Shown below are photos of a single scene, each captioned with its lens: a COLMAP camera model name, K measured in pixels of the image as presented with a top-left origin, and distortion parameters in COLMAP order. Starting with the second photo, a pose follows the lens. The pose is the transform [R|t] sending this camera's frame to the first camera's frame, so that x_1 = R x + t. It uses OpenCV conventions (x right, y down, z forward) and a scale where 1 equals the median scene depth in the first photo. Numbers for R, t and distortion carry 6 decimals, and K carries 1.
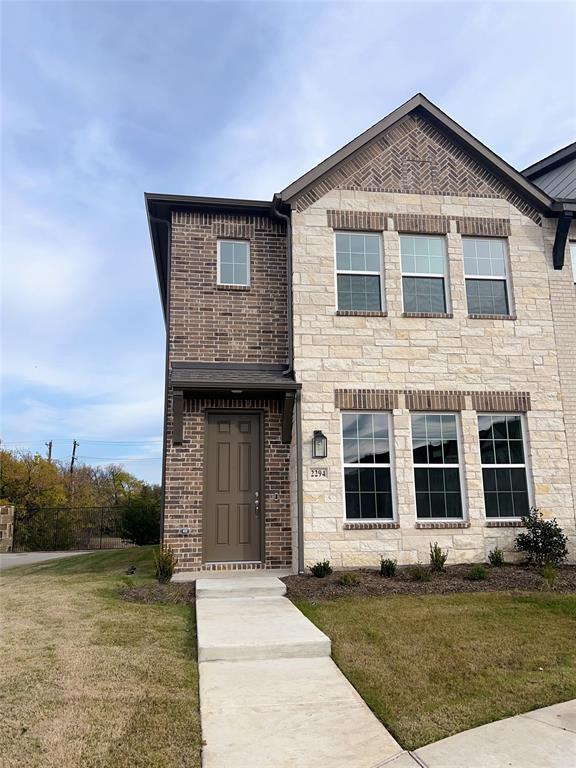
lens RADIAL K [[611.4, 0, 285.8], [0, 611.4, 379.7], [0, 0, 1]] dist [0.100781, -0.029131]
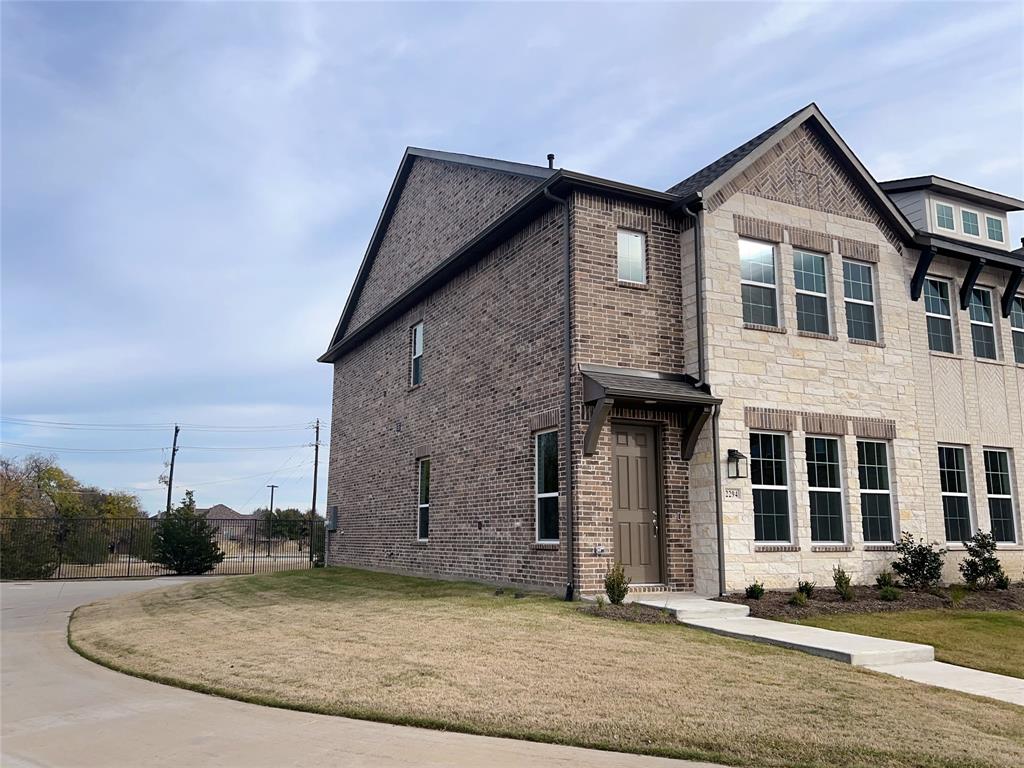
lens RADIAL K [[815.2, 0, 515.4], [0, 815.2, 386.3], [0, 0, 1]] dist [0.100781, -0.029131]
pose [[0.947495, 0.072258, 0.311500, -0.636486], [-0.082225, 0.996433, 0.018964, -0.010526], [-0.309018, -0.043581, 0.950057, -0.104624]]
